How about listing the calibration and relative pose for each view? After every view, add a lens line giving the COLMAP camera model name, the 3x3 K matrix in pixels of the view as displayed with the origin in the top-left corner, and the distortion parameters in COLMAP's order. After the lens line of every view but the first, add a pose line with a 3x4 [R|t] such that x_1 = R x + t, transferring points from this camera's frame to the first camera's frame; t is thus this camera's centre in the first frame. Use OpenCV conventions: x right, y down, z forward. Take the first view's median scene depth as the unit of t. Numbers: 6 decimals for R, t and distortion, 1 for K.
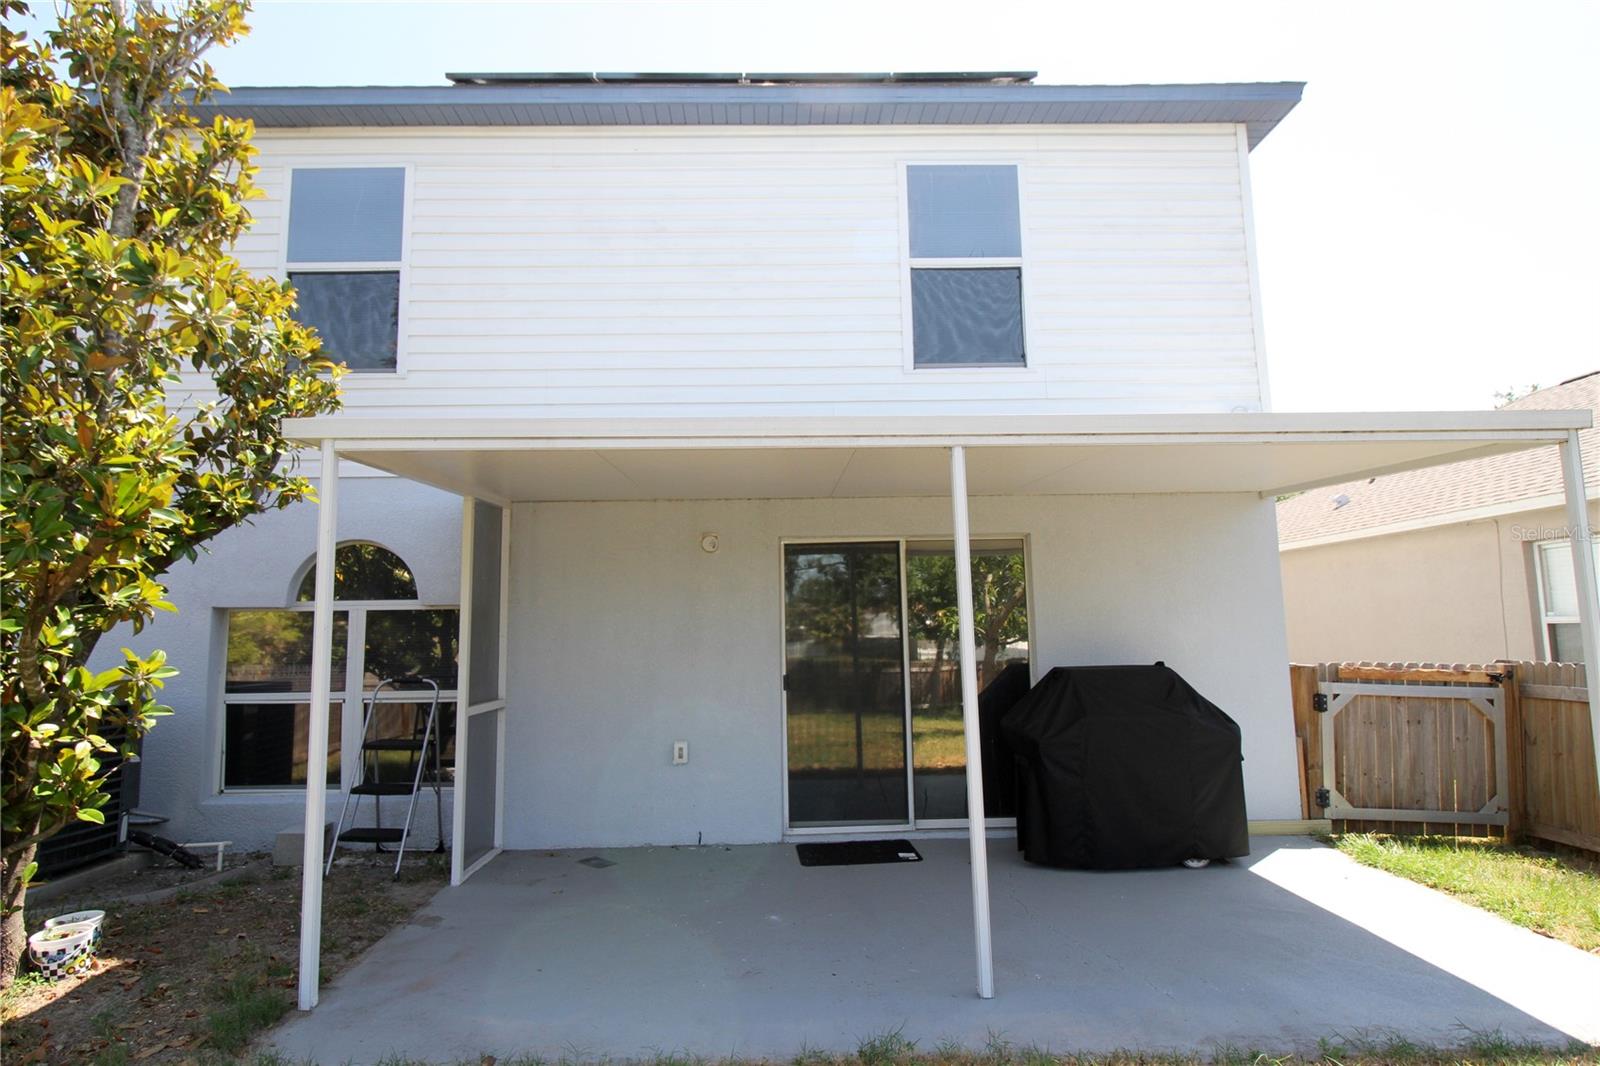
lens RADIAL K [[851.3, 0, 794.9], [0, 851.3, 530.9], [0, 0, 1]] dist [-0.004787, -0.001043]
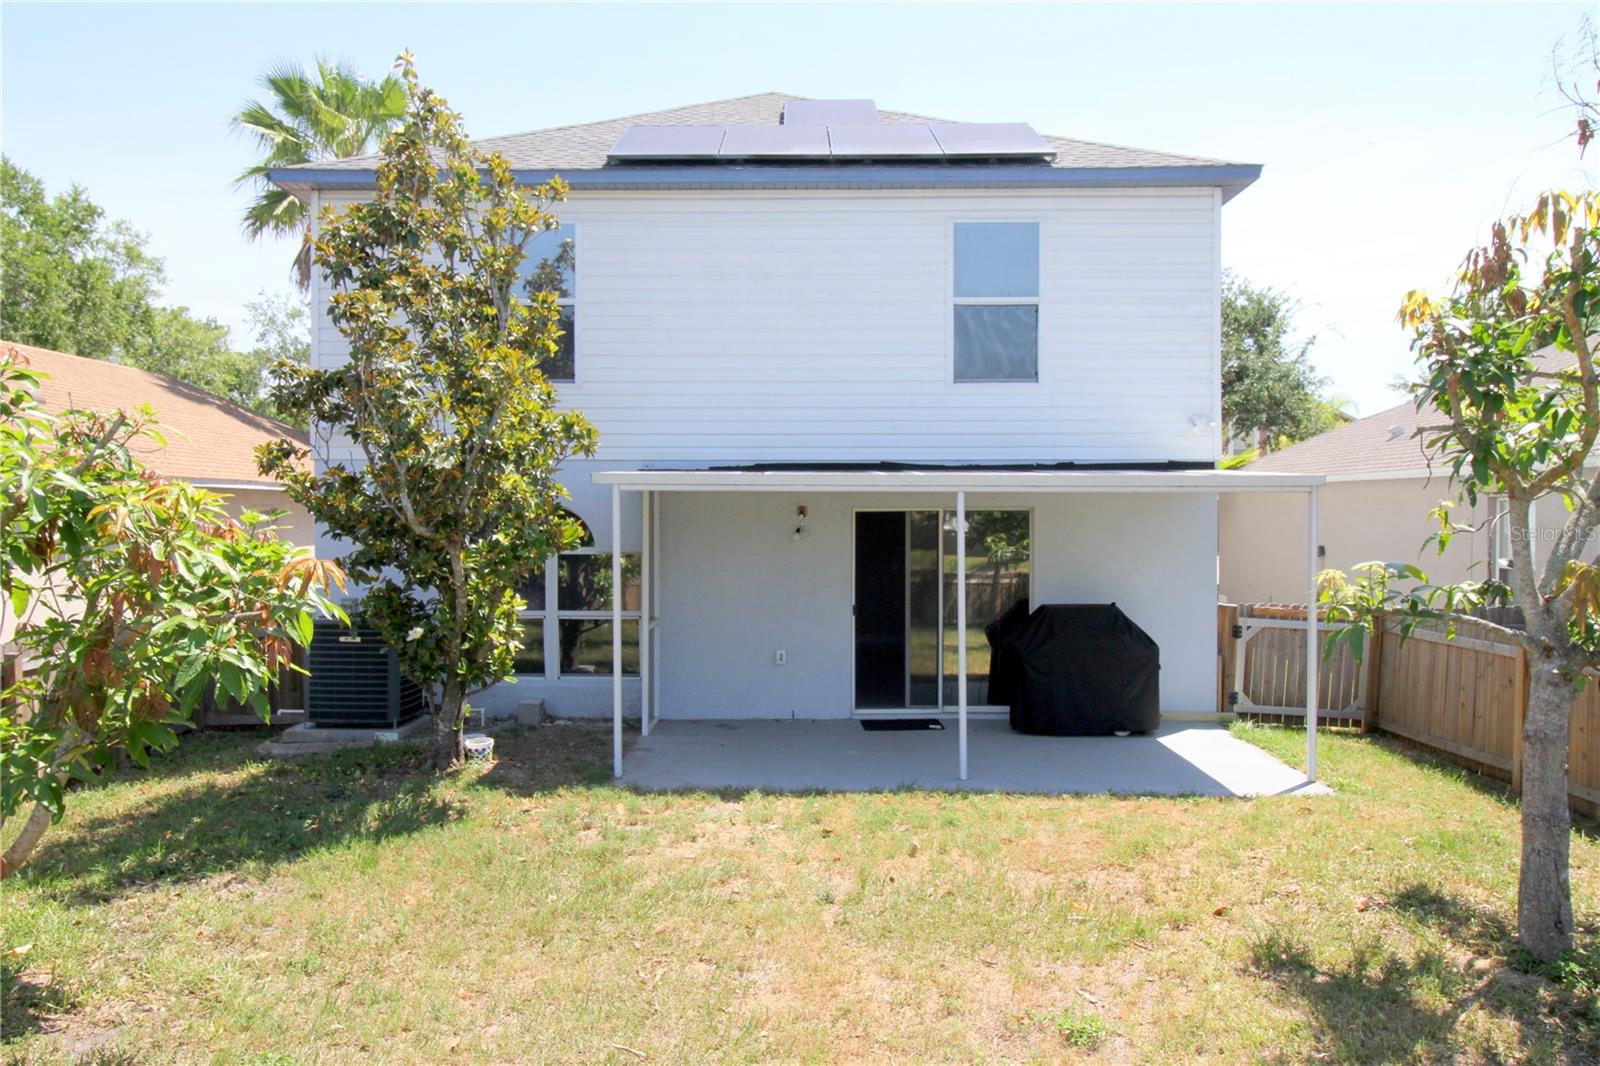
lens RADIAL K [[1275.4, 0, 799.4], [0, 1275.4, 536.2], [0, 0, 1]] dist [-0.008309, -0.001114]
pose [[0.999523, 0.017543, -0.025397, -0.050073], [-0.013584, 0.988829, 0.148434, -0.254306], [0.027717, -0.148019, 0.988596, -1.067285]]
